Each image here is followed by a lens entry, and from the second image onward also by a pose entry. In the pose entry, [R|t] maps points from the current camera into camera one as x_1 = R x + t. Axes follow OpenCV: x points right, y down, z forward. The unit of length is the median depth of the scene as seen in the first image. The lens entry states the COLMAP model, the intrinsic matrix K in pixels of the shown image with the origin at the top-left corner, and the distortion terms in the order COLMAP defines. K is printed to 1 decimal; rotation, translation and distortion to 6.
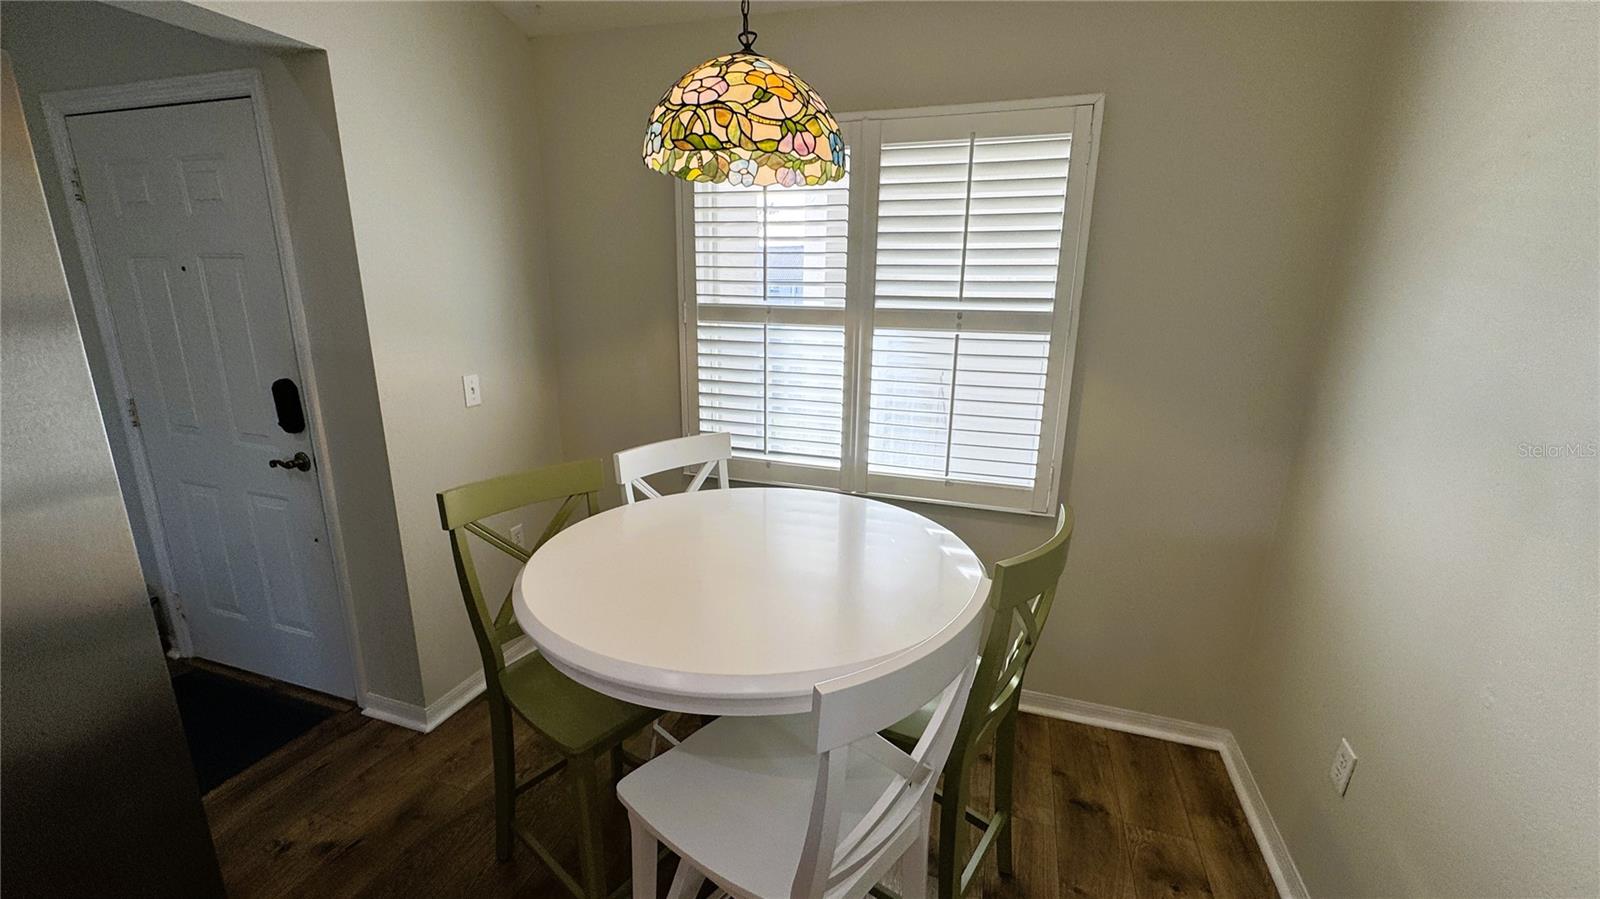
lens RADIAL K [[642.4, 0, 801.4], [0, 642.4, 450.8], [0, 0, 1]] dist [-0.004631, 0.000263]
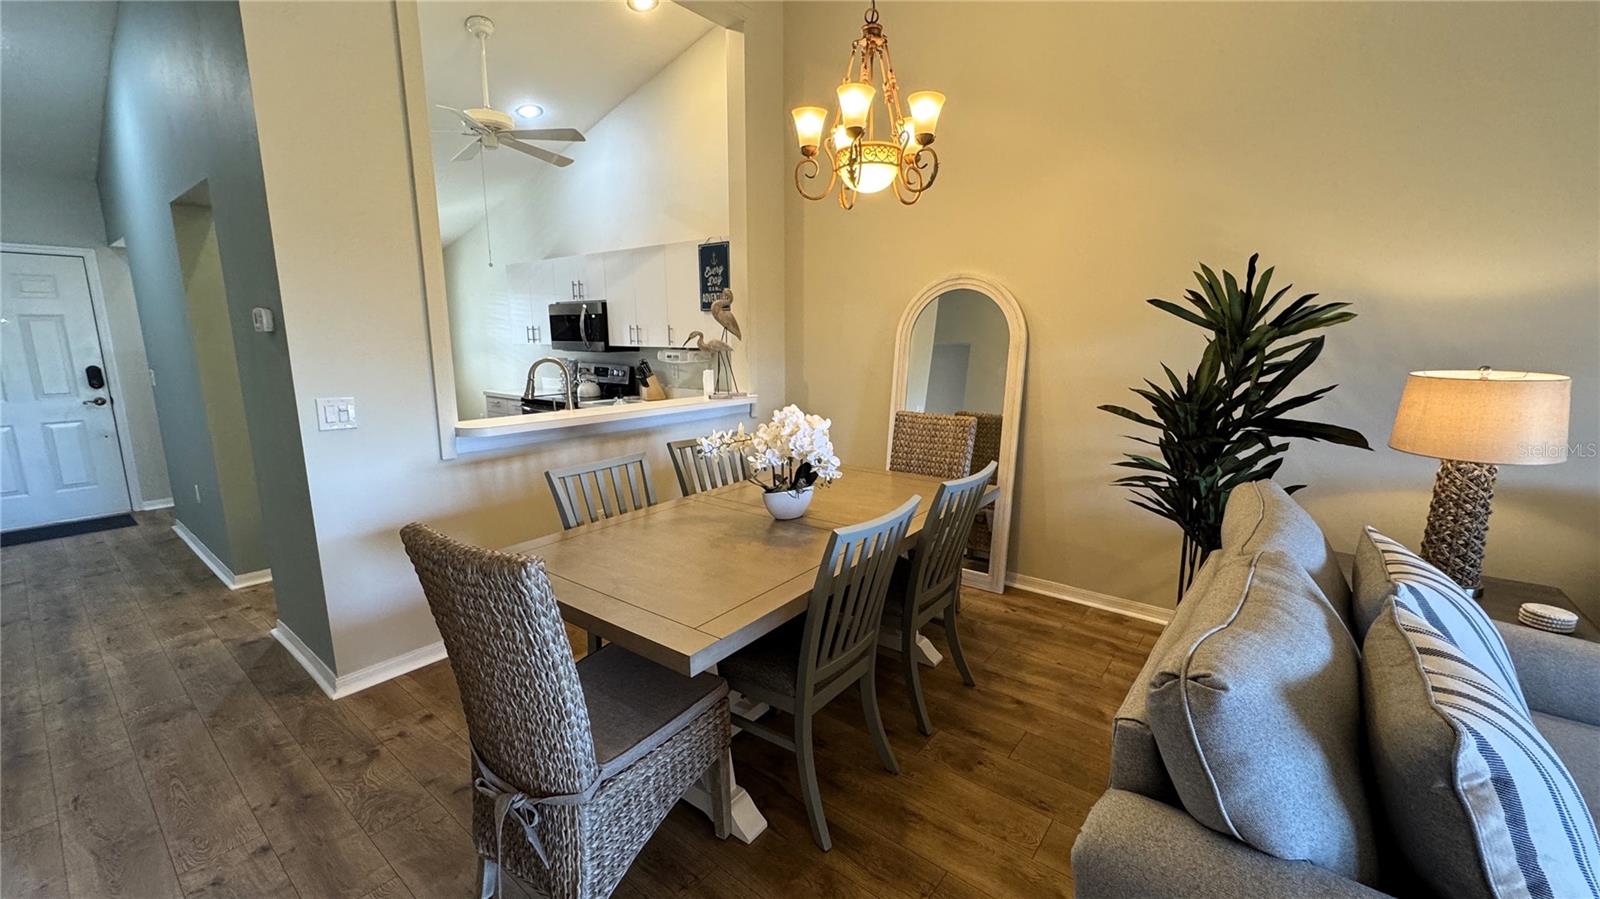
lens RADIAL K [[642.4, 0, 811.5], [0, 642.4, 448.9], [0, 0, 1]] dist [-0.004631, 0.000263]
pose [[0.331483, -0.187369, 0.924669, -2.172136], [0.239200, 0.964749, 0.109740, 0.570983], [-0.912635, 0.184804, 0.364616, -2.292809]]
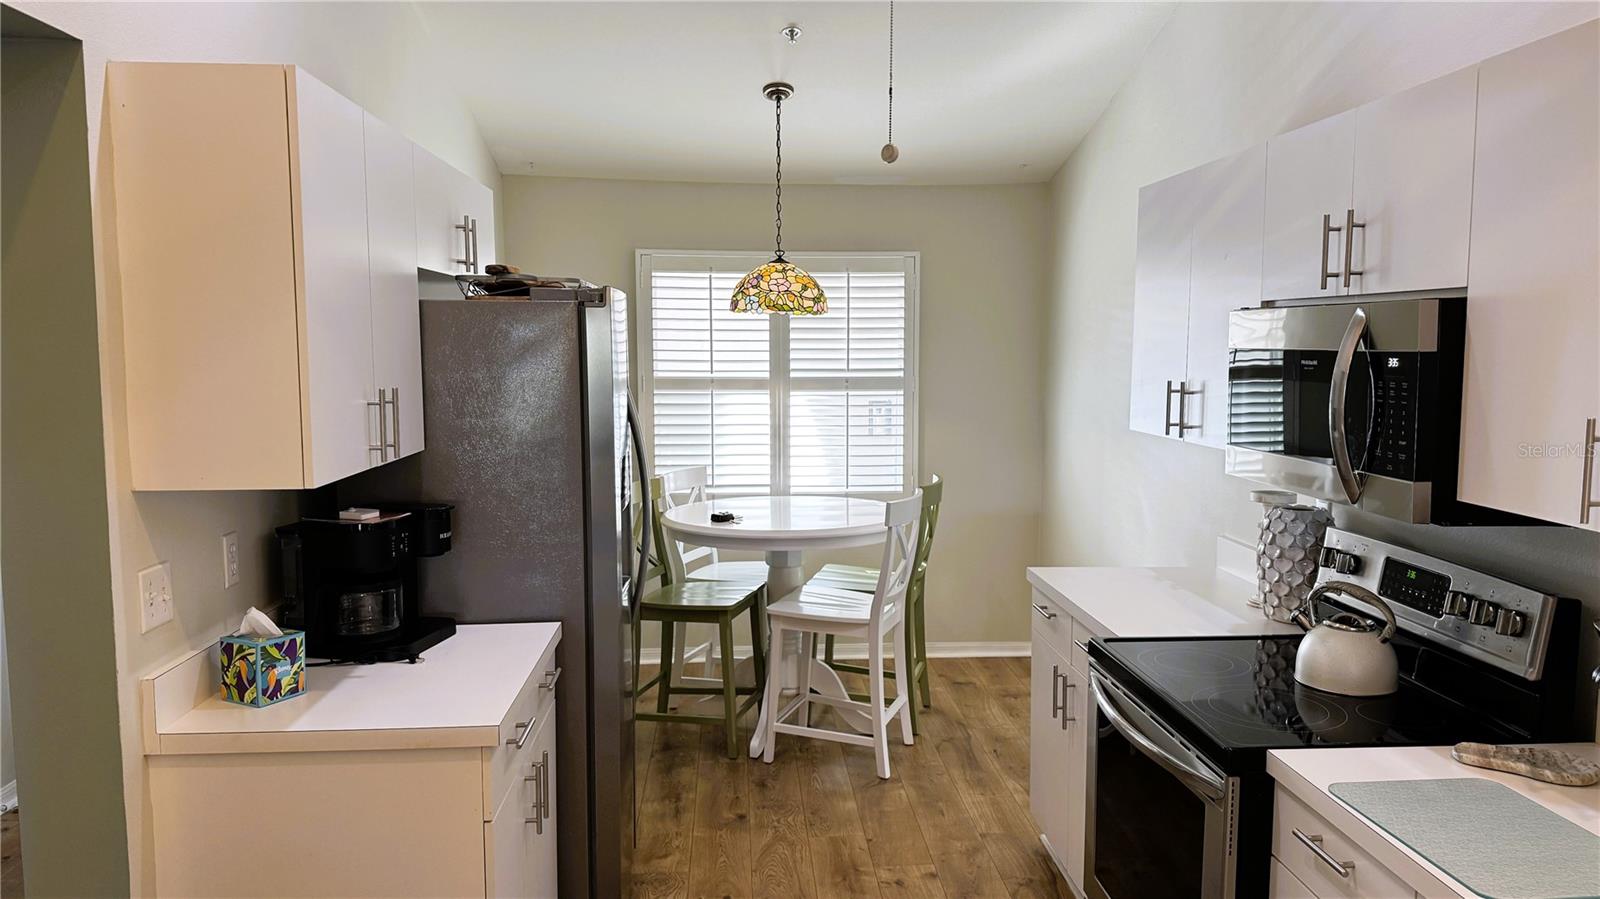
lens RADIAL K [[1119.0, 0, 806.0], [0, 1119.0, 444.9], [0, 0, 1]] dist [0.092197, -0.010812]
pose [[0.925682, -0.049167, 0.375094, -0.856379], [0.106233, 0.985406, -0.133003, 0.285744], [-0.363081, 0.162966, 0.917395, -1.391001]]
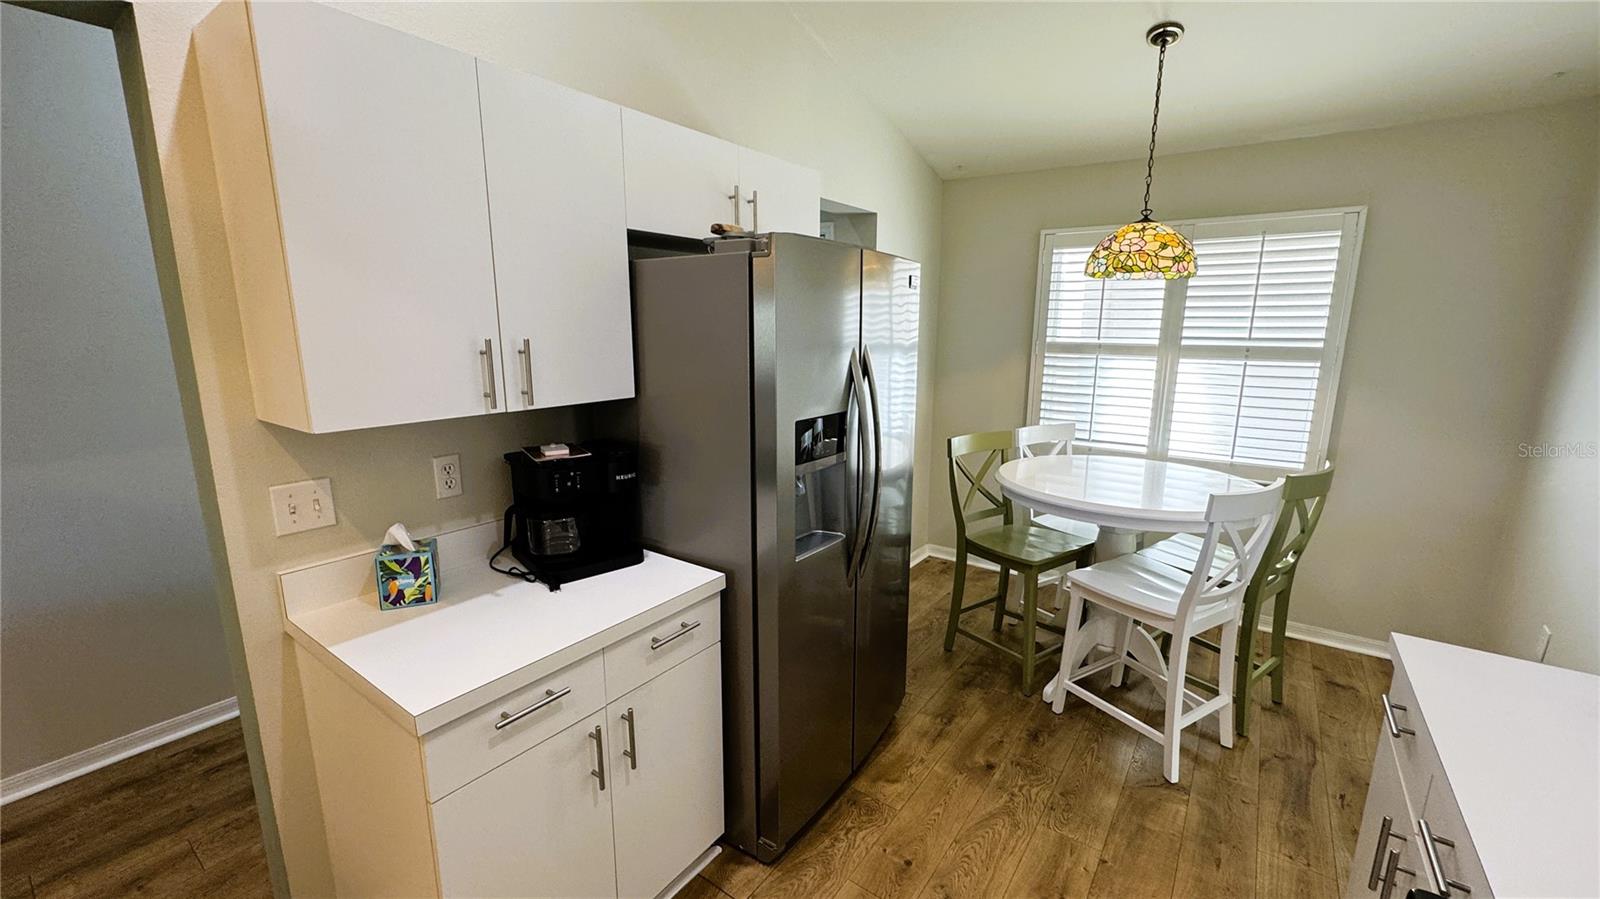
lens RADIAL K [[642.4, 0, 793.7], [0, 642.4, 451.8], [0, 0, 1]] dist [-0.004631, 0.000263]
pose [[0.951800, 0.048701, -0.302829, -0.298406], [-0.064090, 0.997098, -0.041082, 0.156039], [0.299950, 0.058510, 0.952159, -0.727889]]
